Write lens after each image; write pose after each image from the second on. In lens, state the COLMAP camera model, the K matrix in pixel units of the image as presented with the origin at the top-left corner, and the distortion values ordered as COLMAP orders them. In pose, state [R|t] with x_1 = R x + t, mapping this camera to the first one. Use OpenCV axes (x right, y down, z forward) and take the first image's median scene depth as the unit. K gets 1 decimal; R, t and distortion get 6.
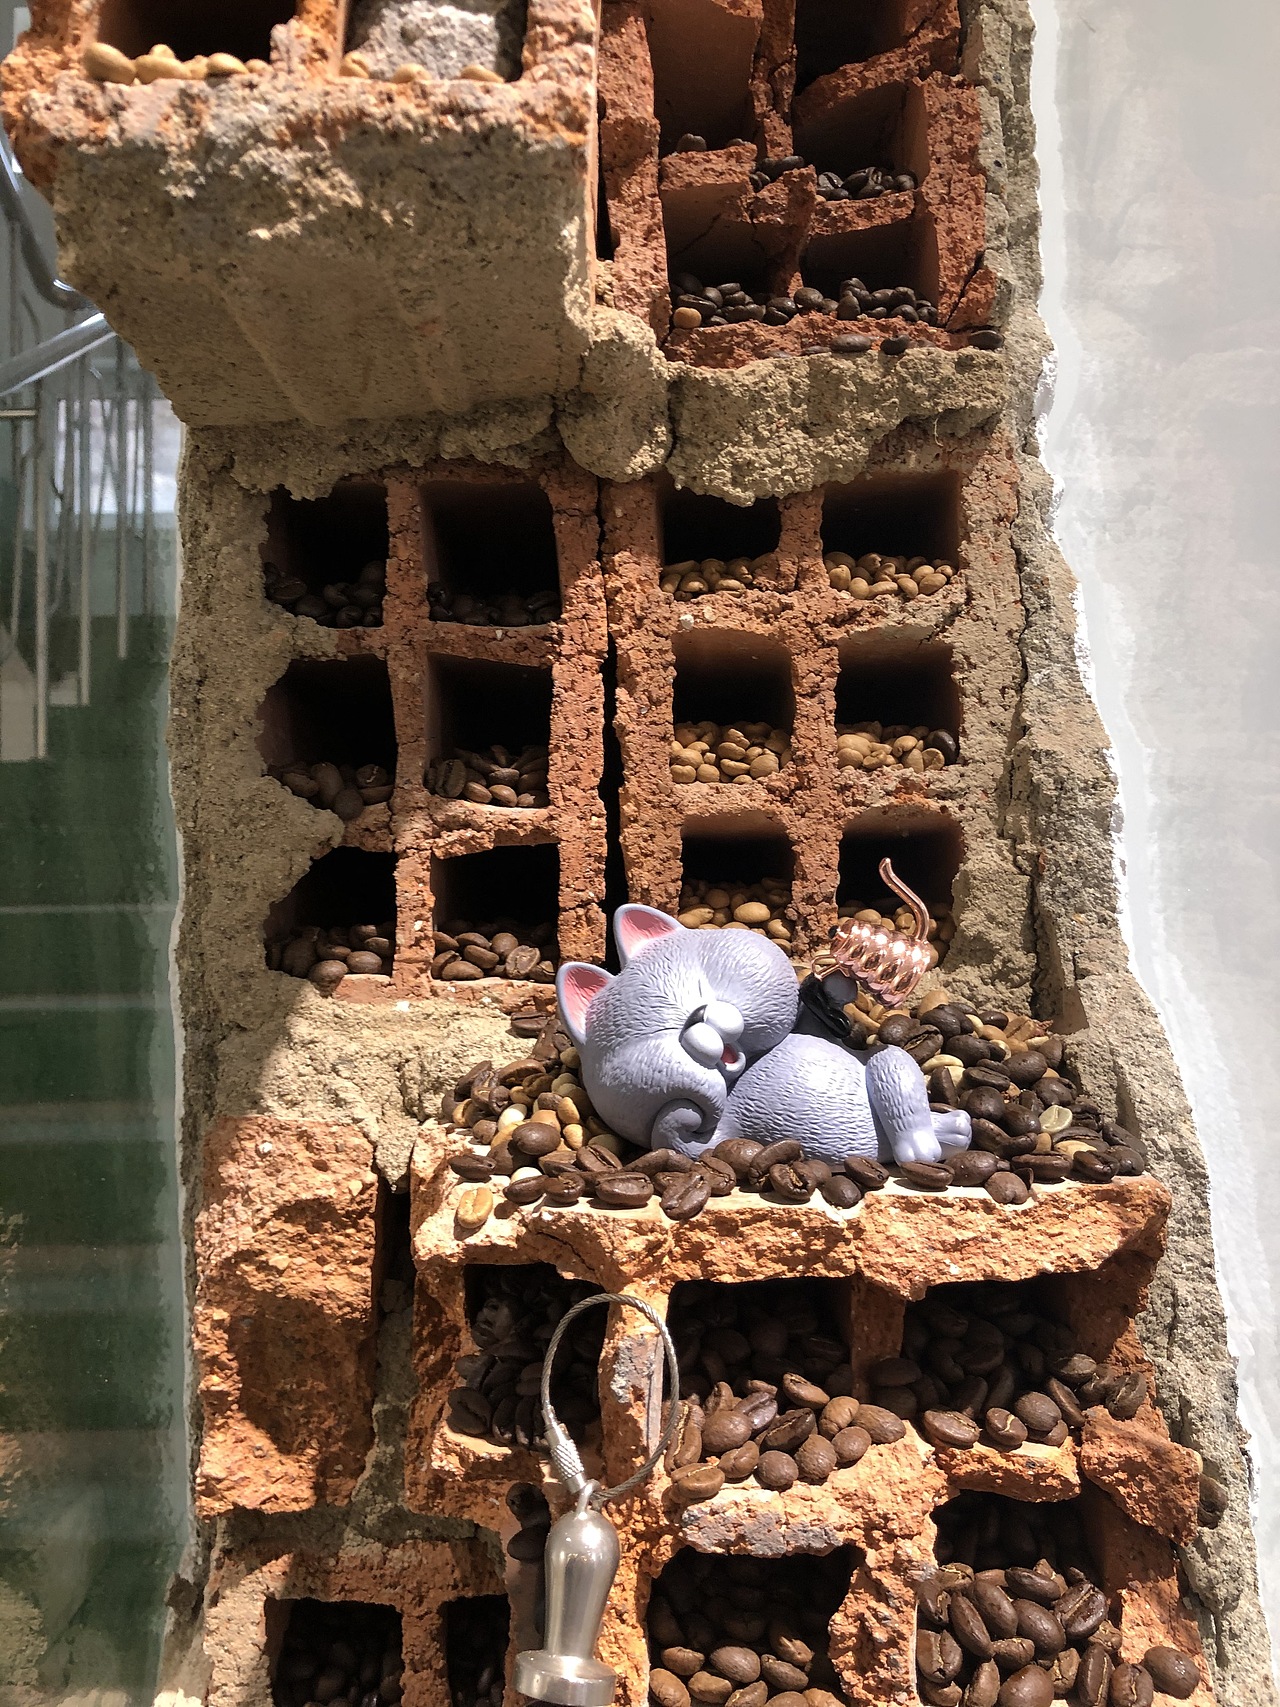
lens RADIAL K [[1454.5, 0, 398.5], [0, 1454.5, 849.7], [0, 0, 1]] dist [0.167580, -0.269571]
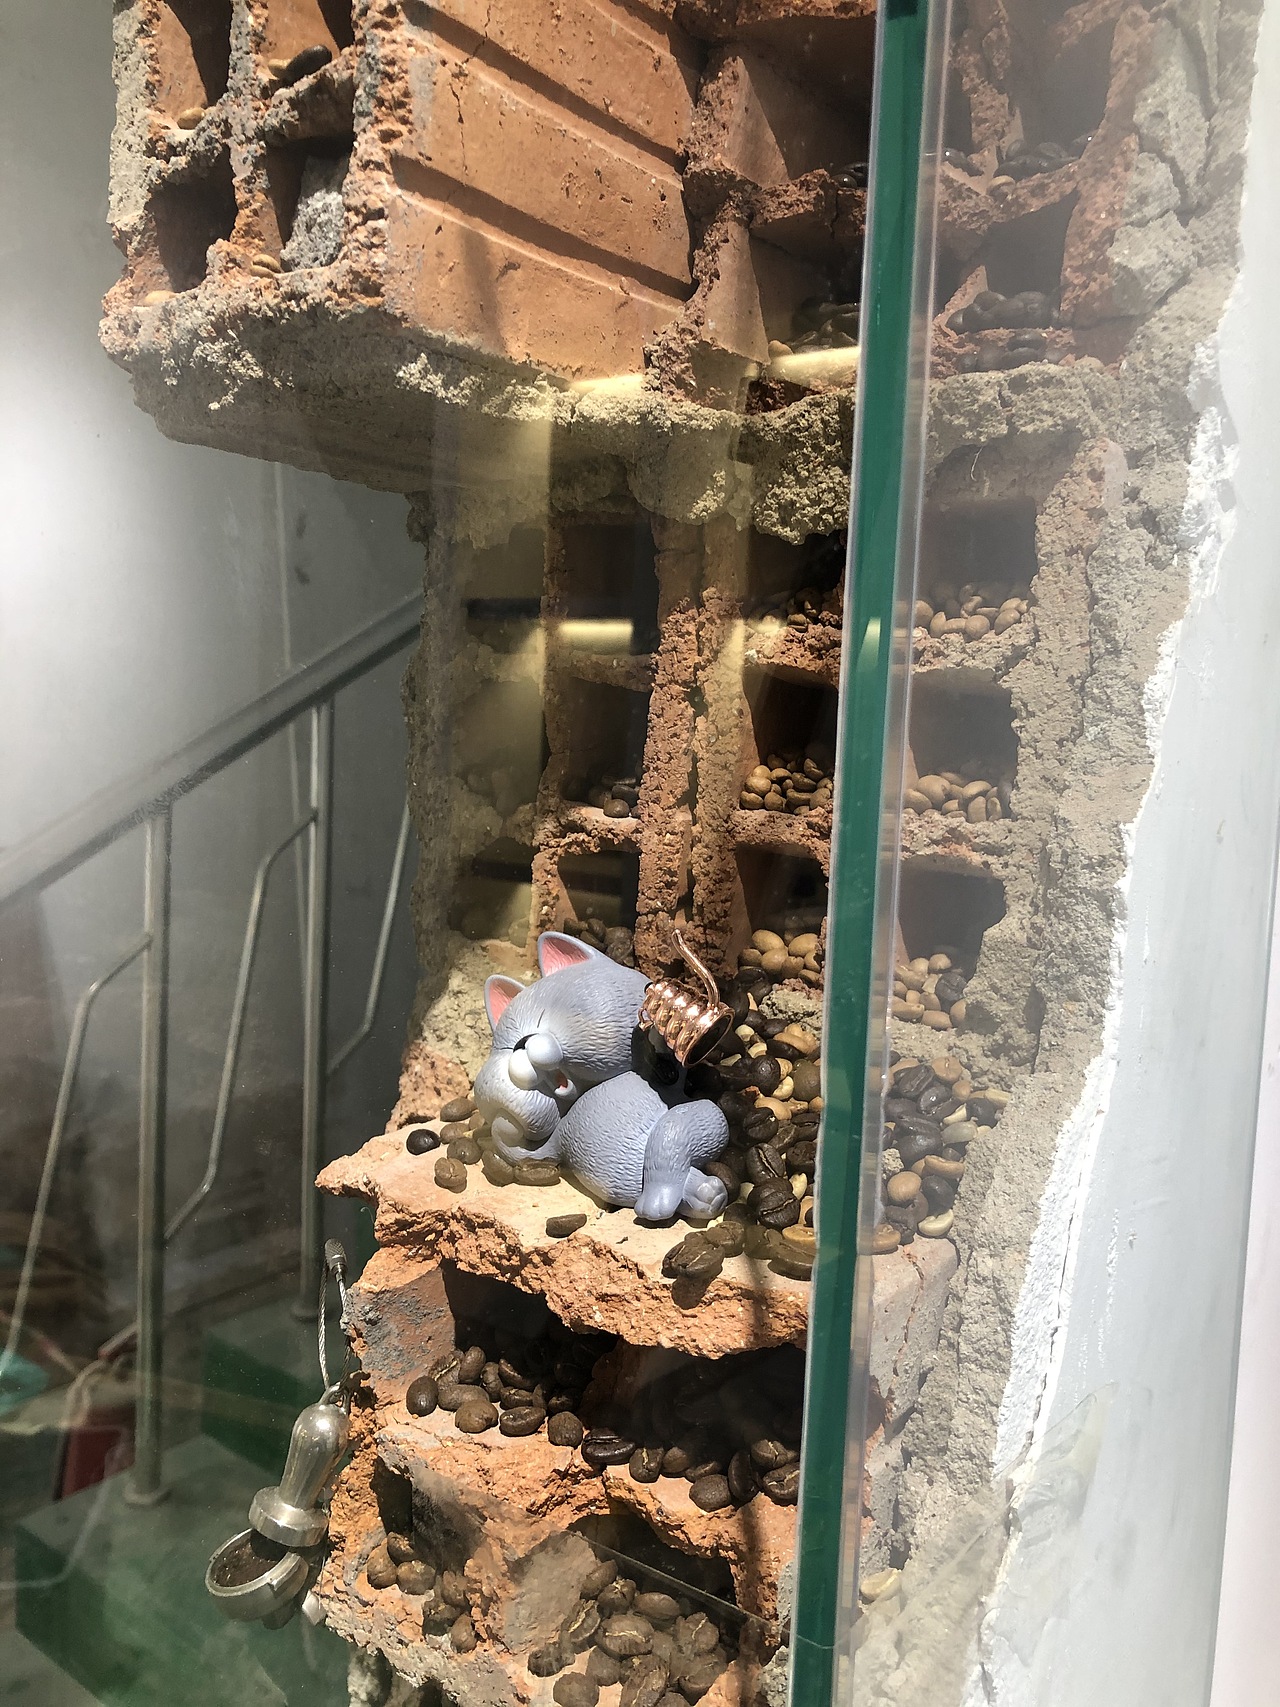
lens RADIAL K [[1384.4, 0, 640.1], [0, 1384.4, 815.7], [0, 0, 1]] dist [0.012686, 0.009130]
pose [[0.784091, 0.101334, -0.612318, 0.745747], [-0.033968, 0.992109, 0.120690, -0.160180], [0.619716, -0.073833, 0.781346, 0.181849]]
